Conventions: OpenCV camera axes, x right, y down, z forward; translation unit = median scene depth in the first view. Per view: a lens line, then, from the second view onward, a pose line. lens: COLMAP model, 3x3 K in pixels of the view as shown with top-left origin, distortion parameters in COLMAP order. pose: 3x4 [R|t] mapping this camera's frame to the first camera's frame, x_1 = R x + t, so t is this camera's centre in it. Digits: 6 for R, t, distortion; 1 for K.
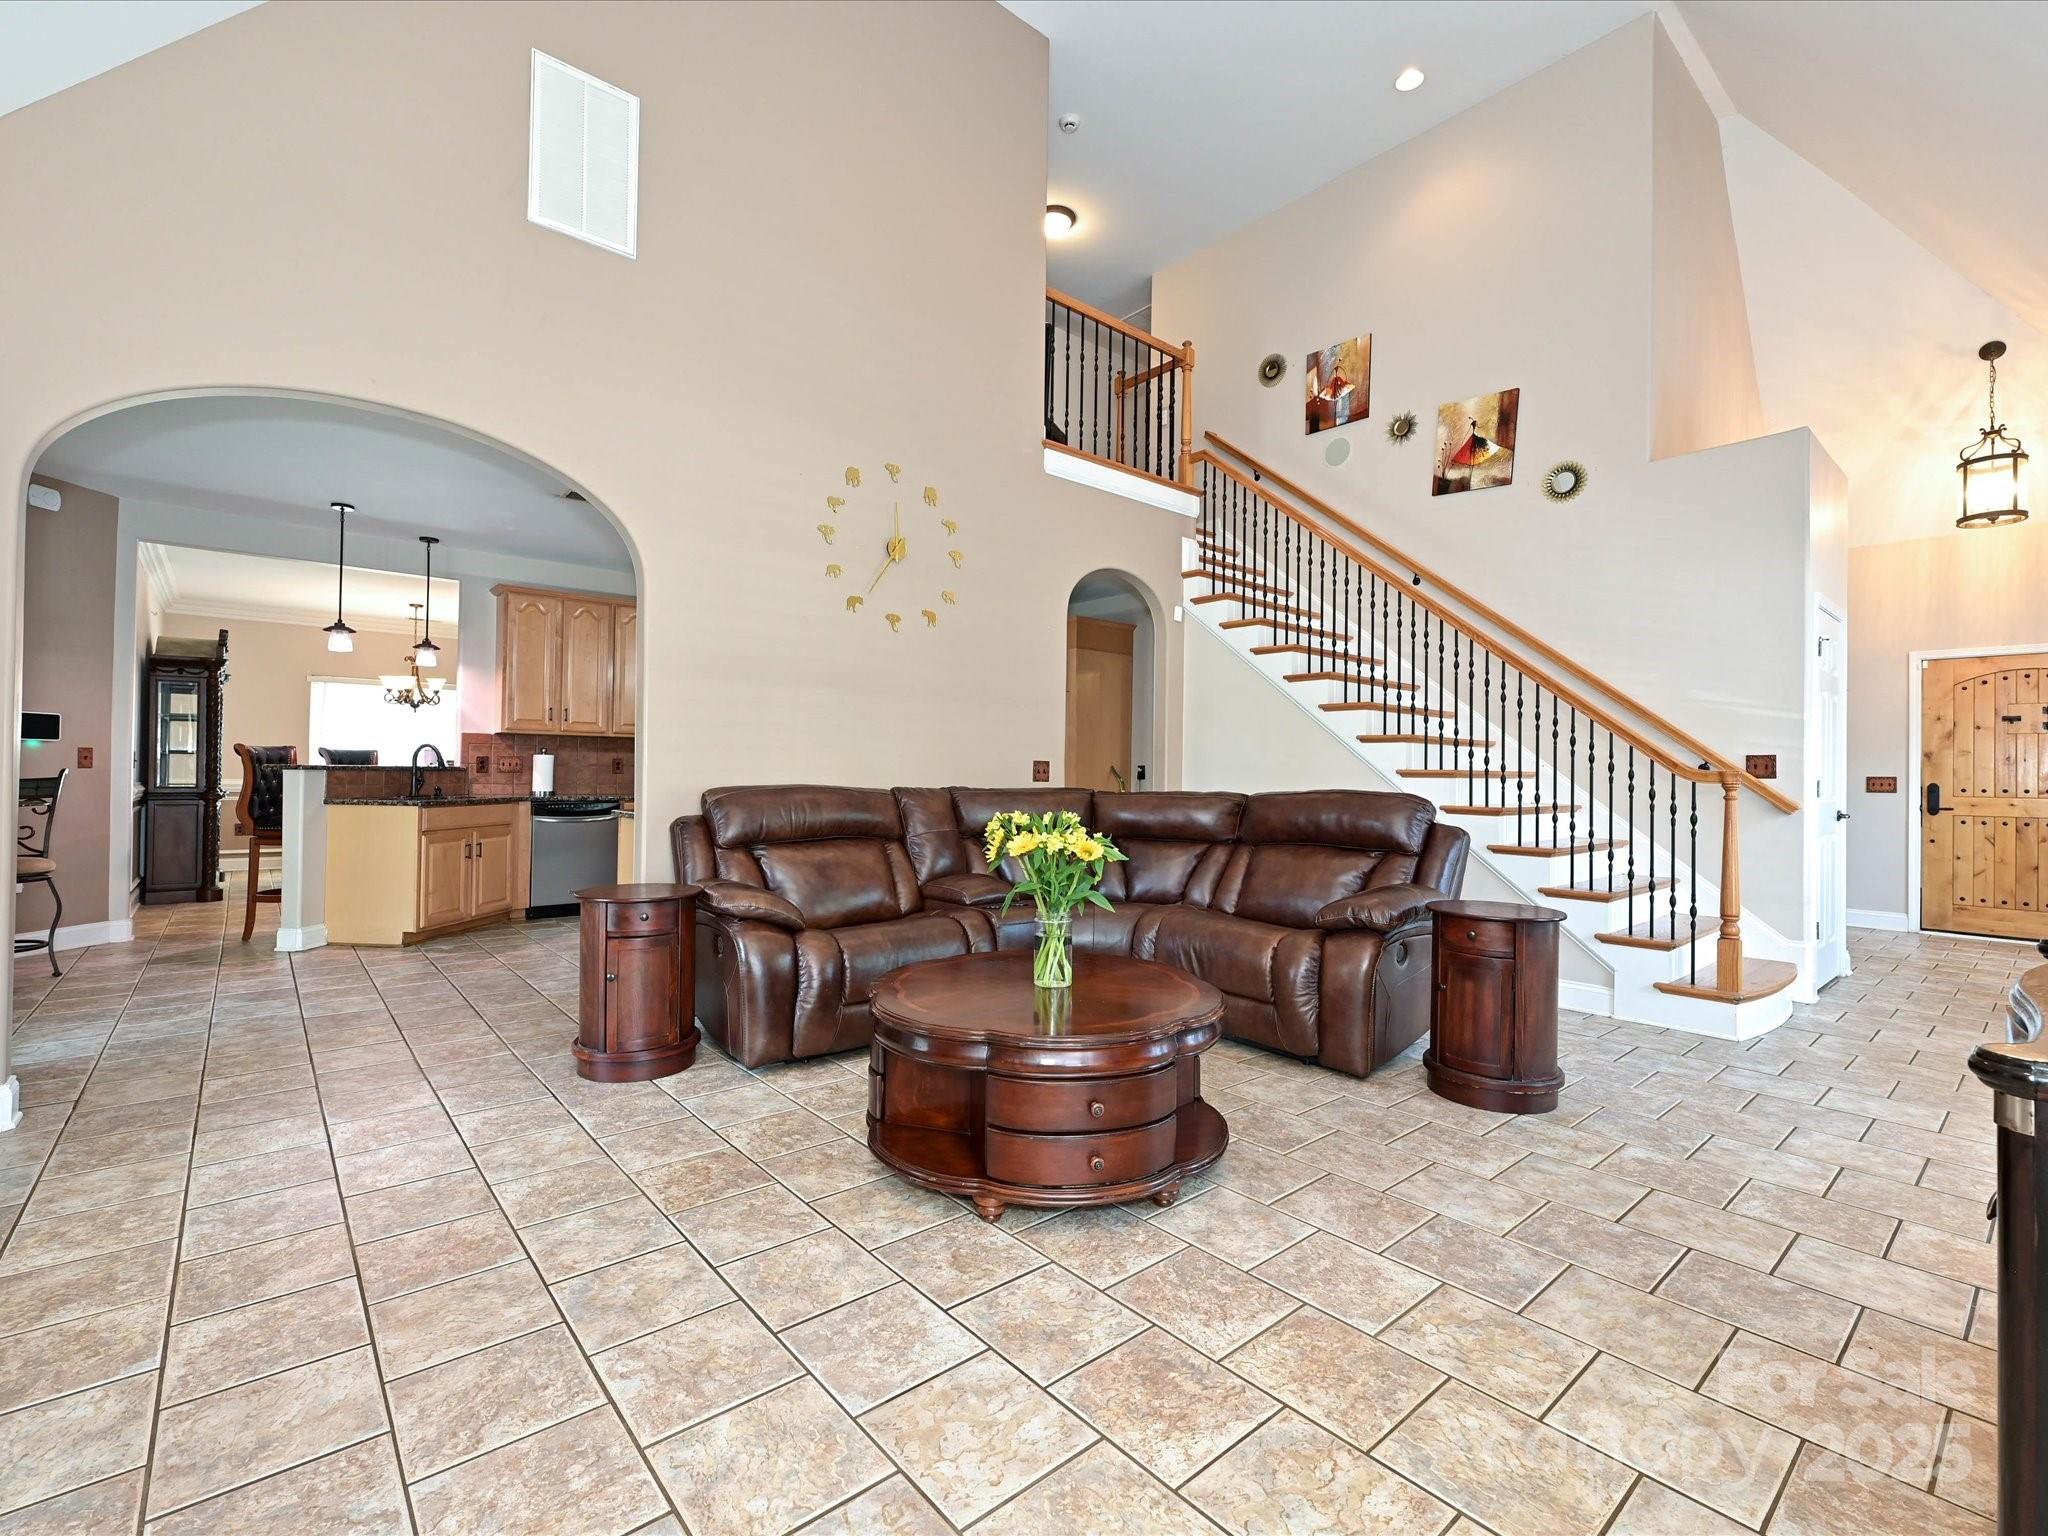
lens RADIAL K [[923.4, 0, 1022.6], [0, 923.4, 768.0], [0, 0, 1]] dist [0.001289, 0.000400]
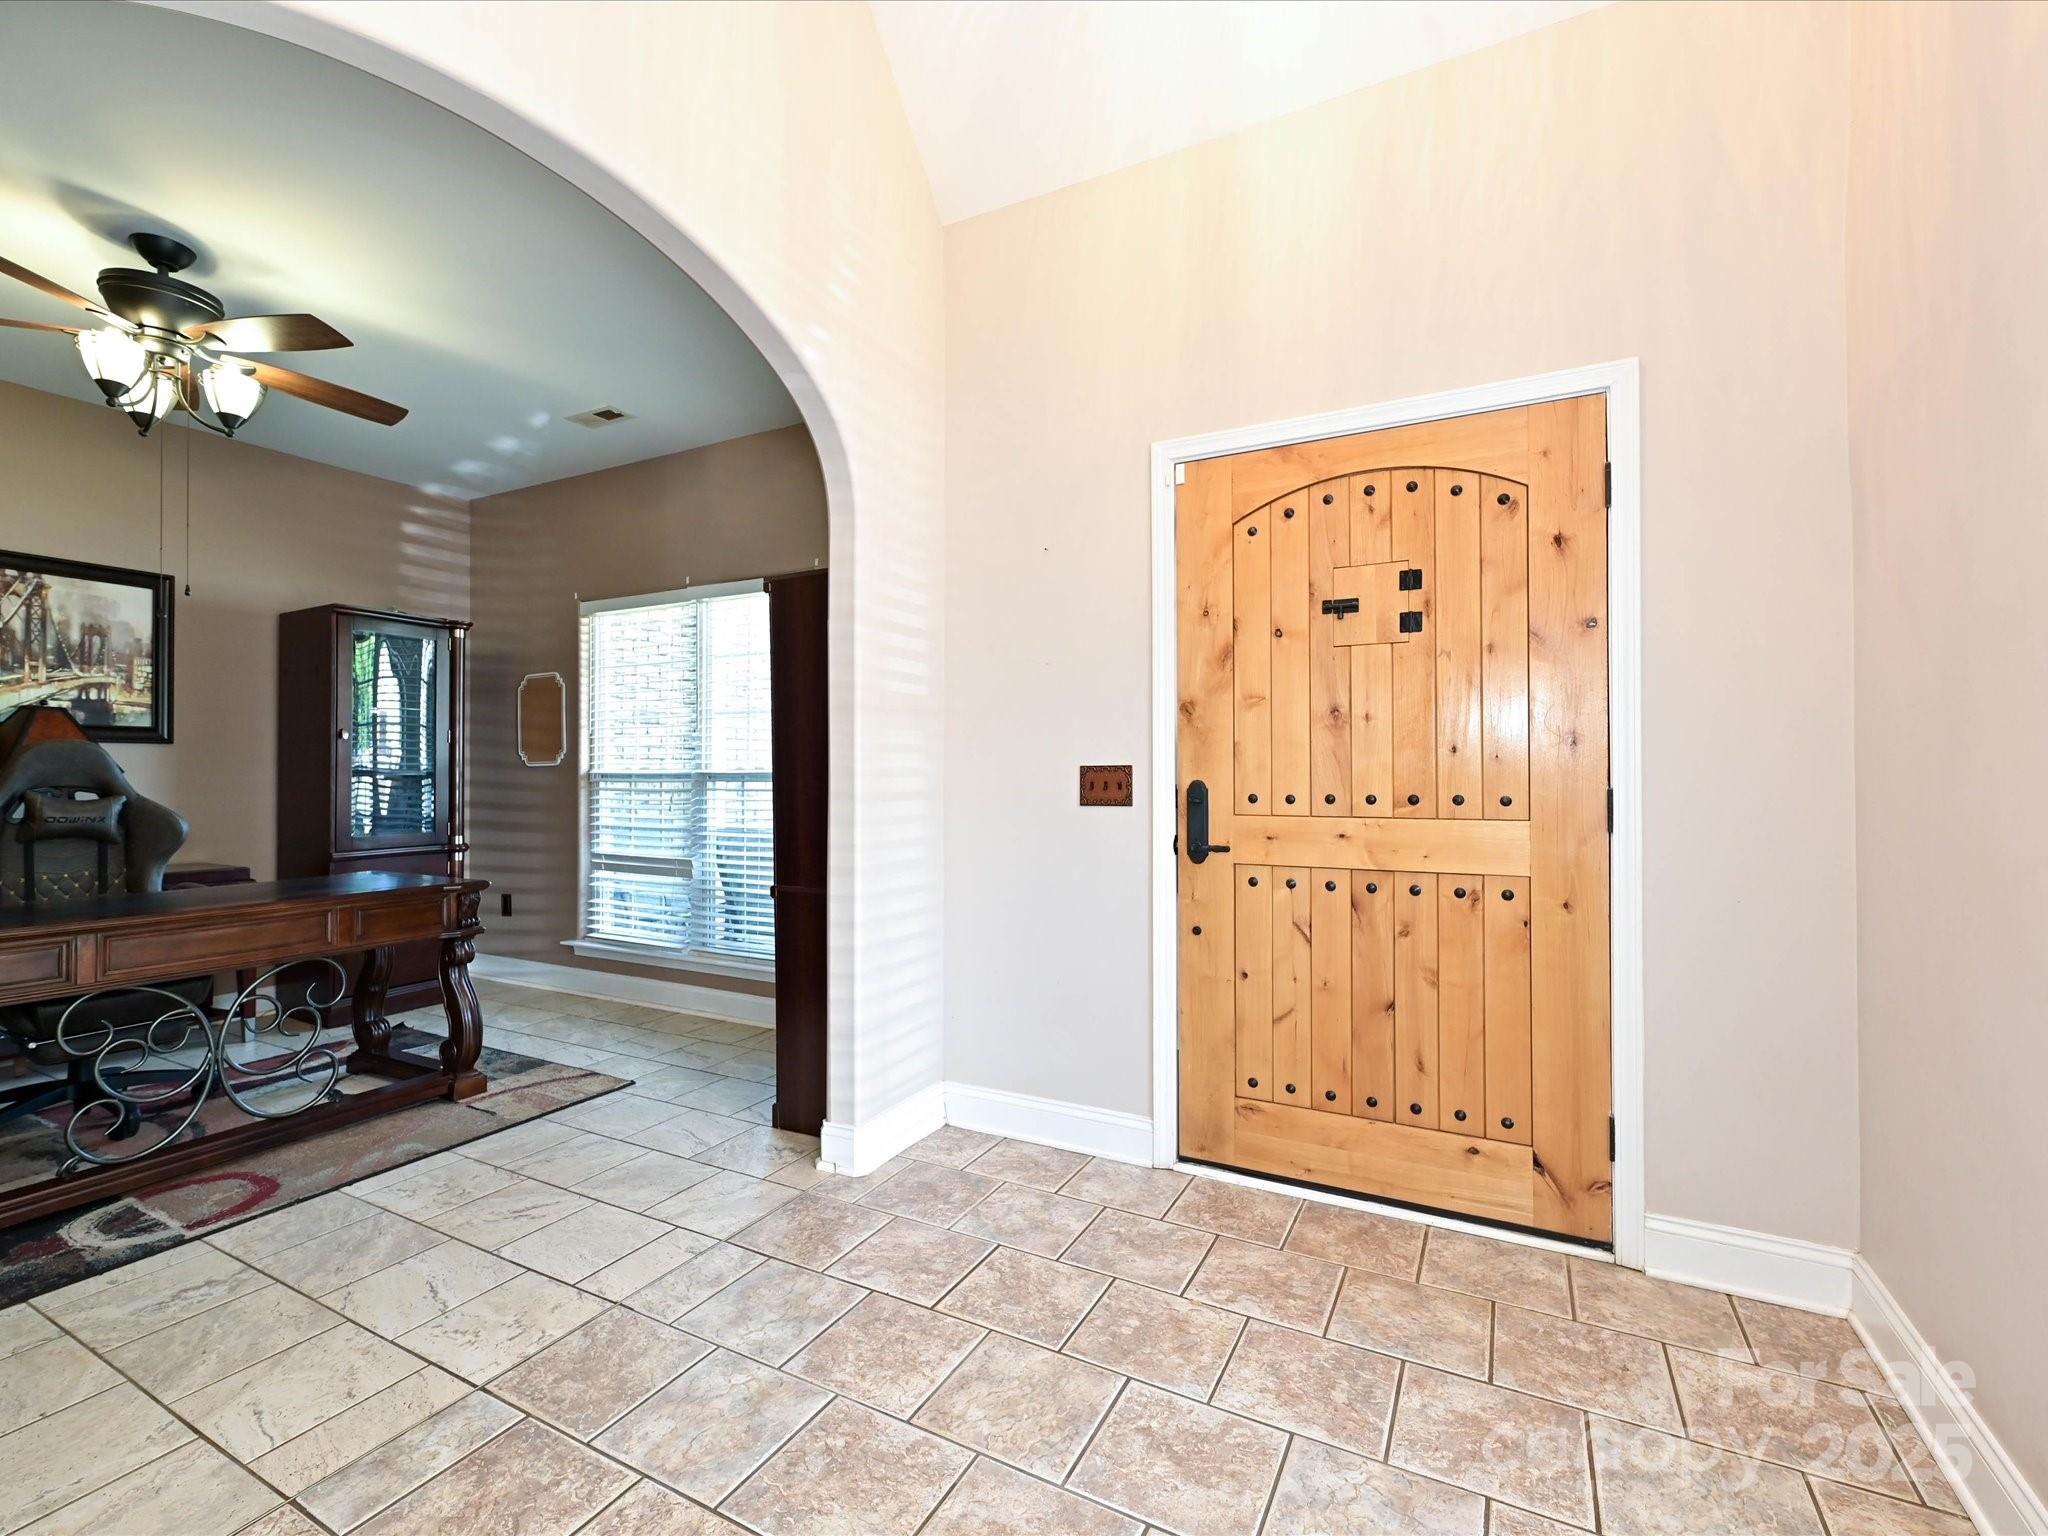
lens RADIAL K [[923.4, 0, 1020.9], [0, 923.4, 766.2], [0, 0, 1]] dist [0.001289, 0.000400]
pose [[0.928330, -0.008968, 0.371648, 0.786933], [0.008959, 0.999958, 0.001751, 0.009277], [-0.371648, 0.001704, 0.928372, 0.681470]]
